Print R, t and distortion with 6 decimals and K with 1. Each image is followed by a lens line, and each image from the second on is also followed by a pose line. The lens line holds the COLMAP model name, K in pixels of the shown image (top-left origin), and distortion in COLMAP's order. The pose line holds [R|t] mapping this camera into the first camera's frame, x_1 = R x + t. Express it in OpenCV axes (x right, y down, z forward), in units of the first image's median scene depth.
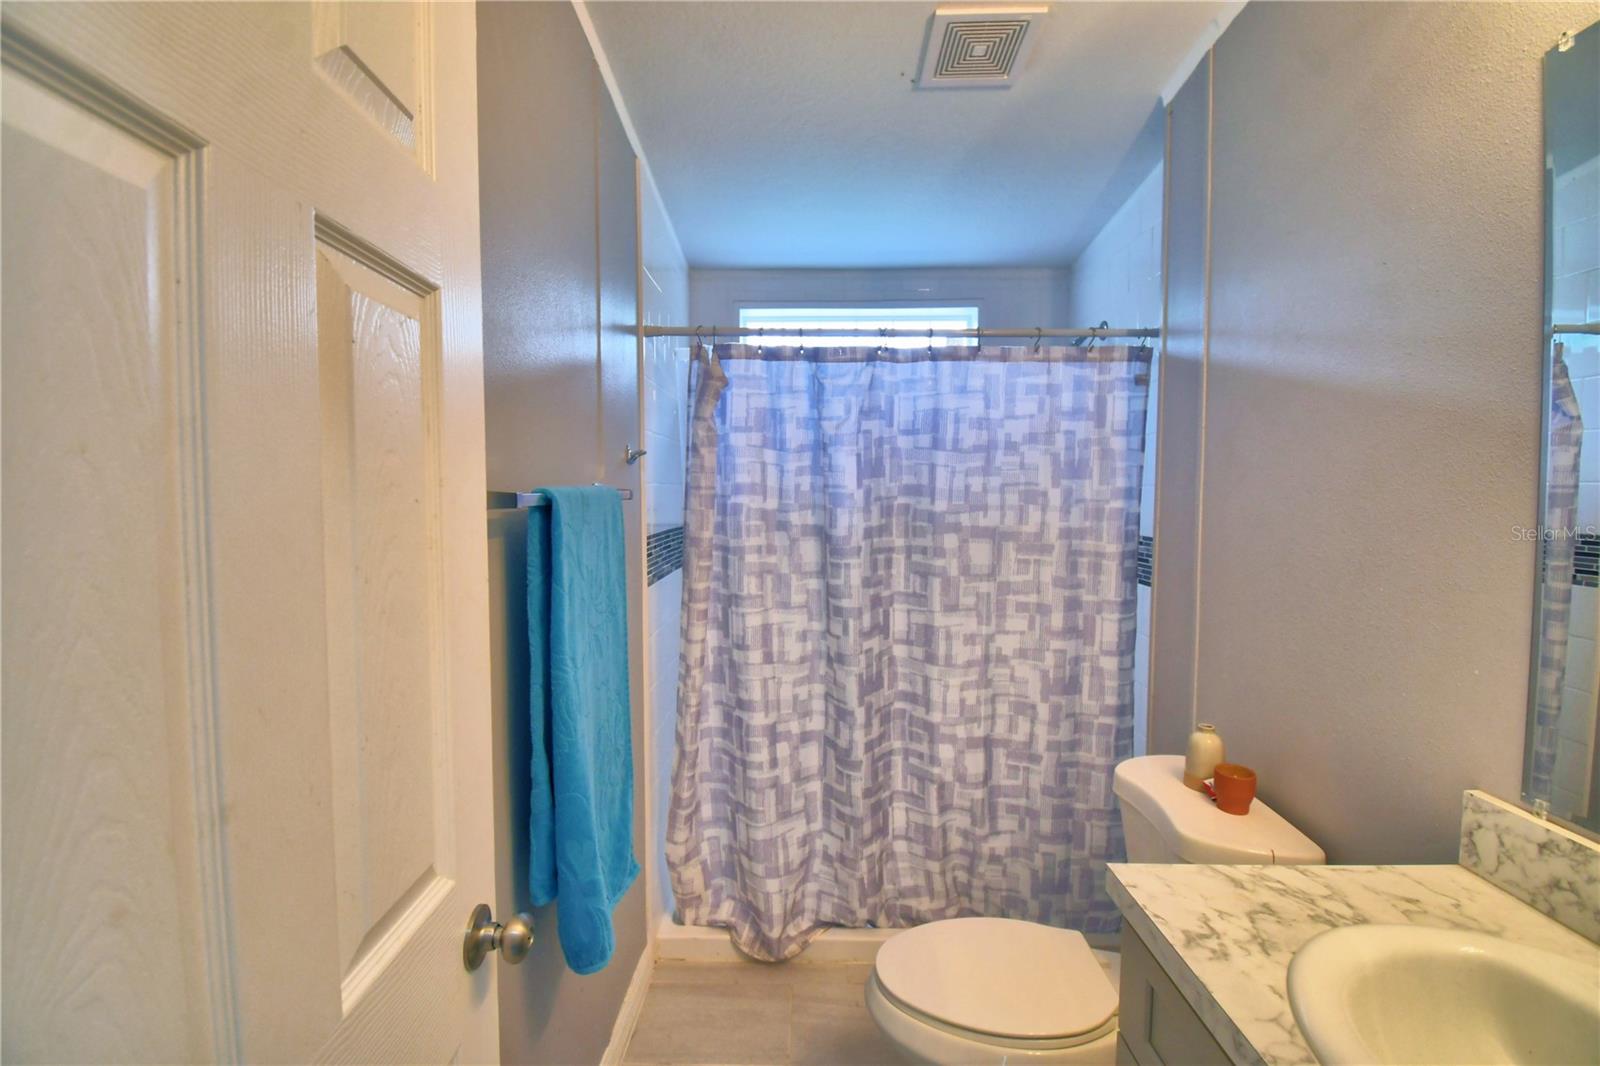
lens RADIAL K [[718.4, 0, 800.2], [0, 718.4, 534.6], [0, 0, 1]] dist [-0.003994, -0.001612]
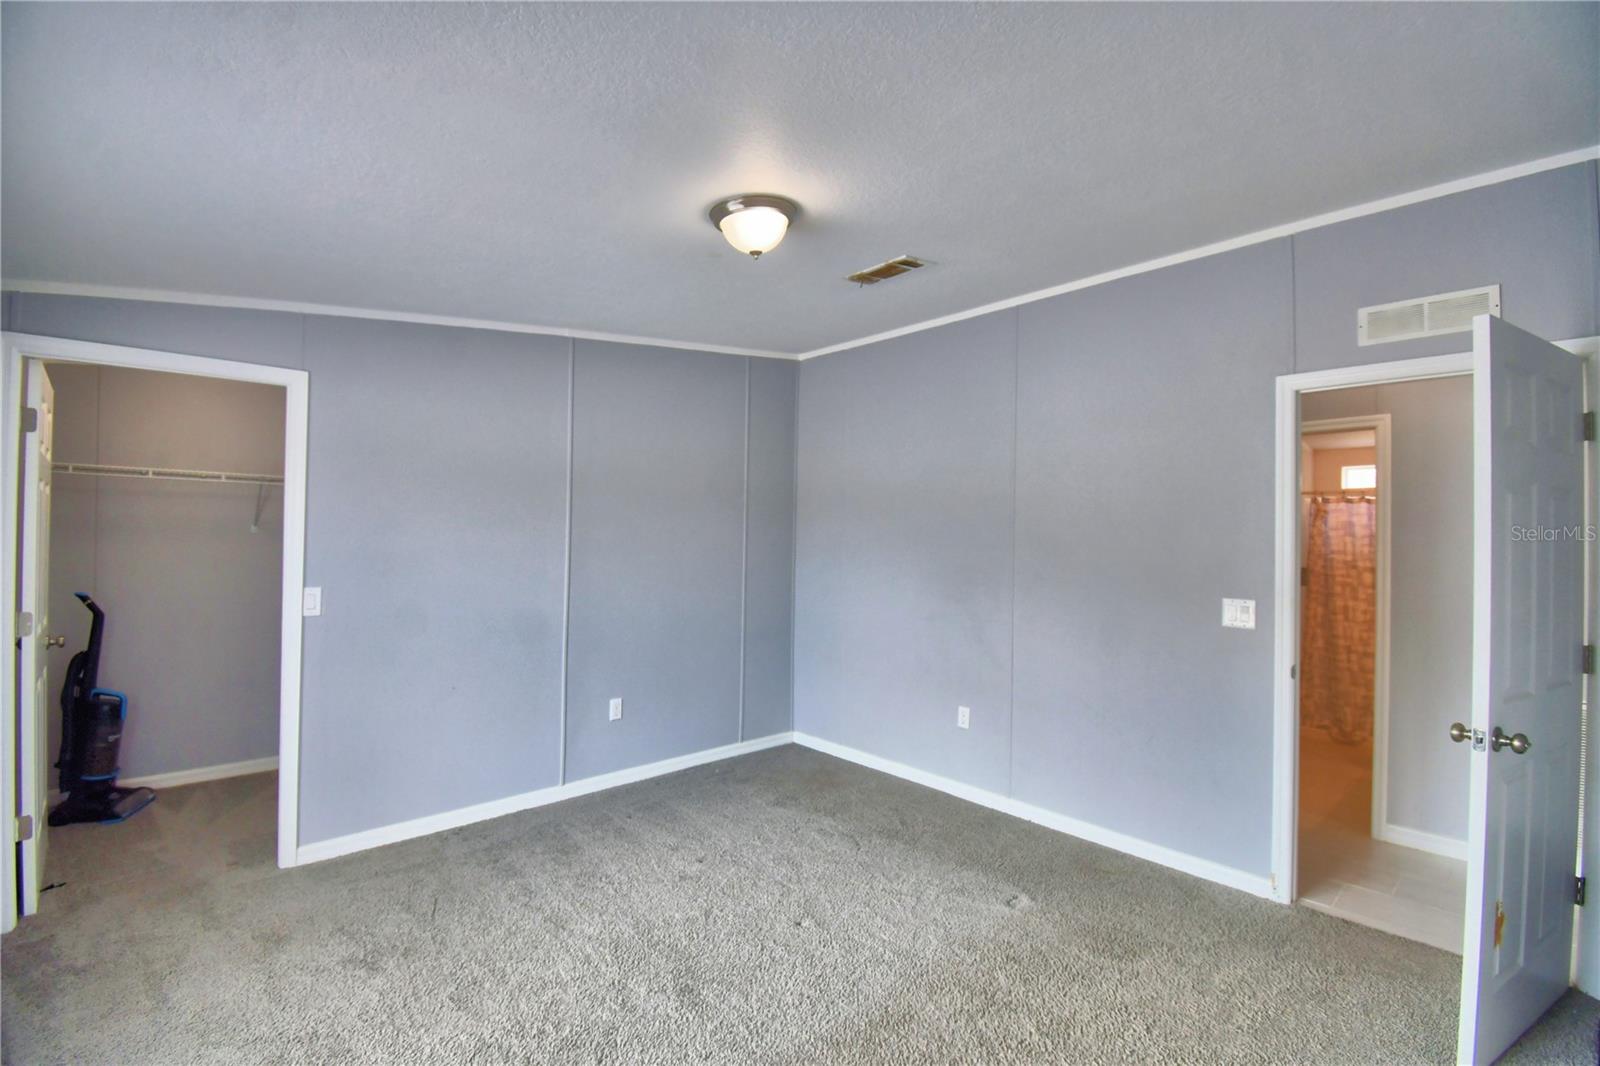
lens RADIAL K [[718.4, 0, 798.5], [0, 718.4, 532.7], [0, 0, 1]] dist [-0.003994, -0.001612]
pose [[0.705767, 0.002612, -0.708440, 0.378811], [-0.035886, 0.998841, -0.032067, 0.018490], [0.707535, 0.048054, 0.705043, -2.156368]]
